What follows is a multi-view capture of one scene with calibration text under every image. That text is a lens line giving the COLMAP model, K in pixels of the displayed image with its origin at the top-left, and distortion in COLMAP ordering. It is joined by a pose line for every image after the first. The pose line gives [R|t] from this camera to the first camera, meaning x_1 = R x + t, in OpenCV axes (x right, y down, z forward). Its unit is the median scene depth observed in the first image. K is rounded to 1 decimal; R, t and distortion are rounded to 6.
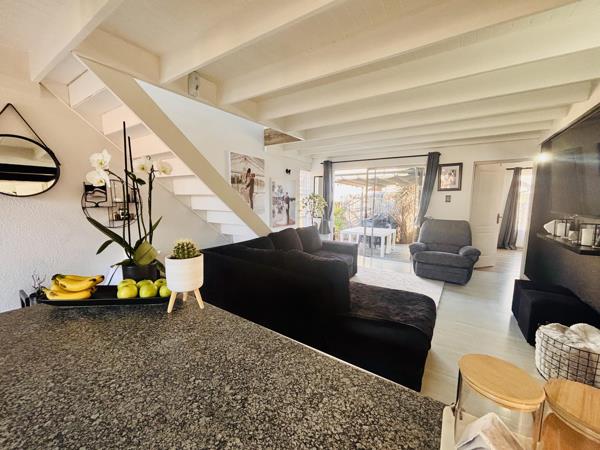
lens RADIAL K [[241.7, 0, 299.8], [0, 241.7, 226.4], [0, 0, 1]] dist [0.010284, -0.005588]
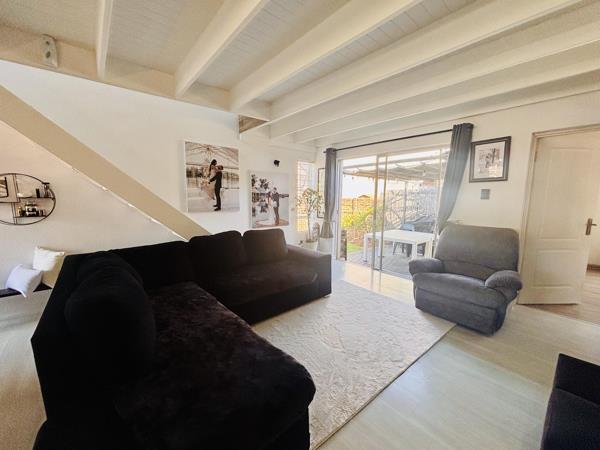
lens RADIAL K [[241.7, 0, 299.8], [0, 241.7, 226.4], [0, 0, 1]] dist [0.010284, -0.005588]
pose [[0.958773, 0.033677, -0.282172, 0.314510], [-0.031514, 0.999429, 0.012205, -0.018921], [0.282422, -0.002809, 0.959286, 0.230183]]
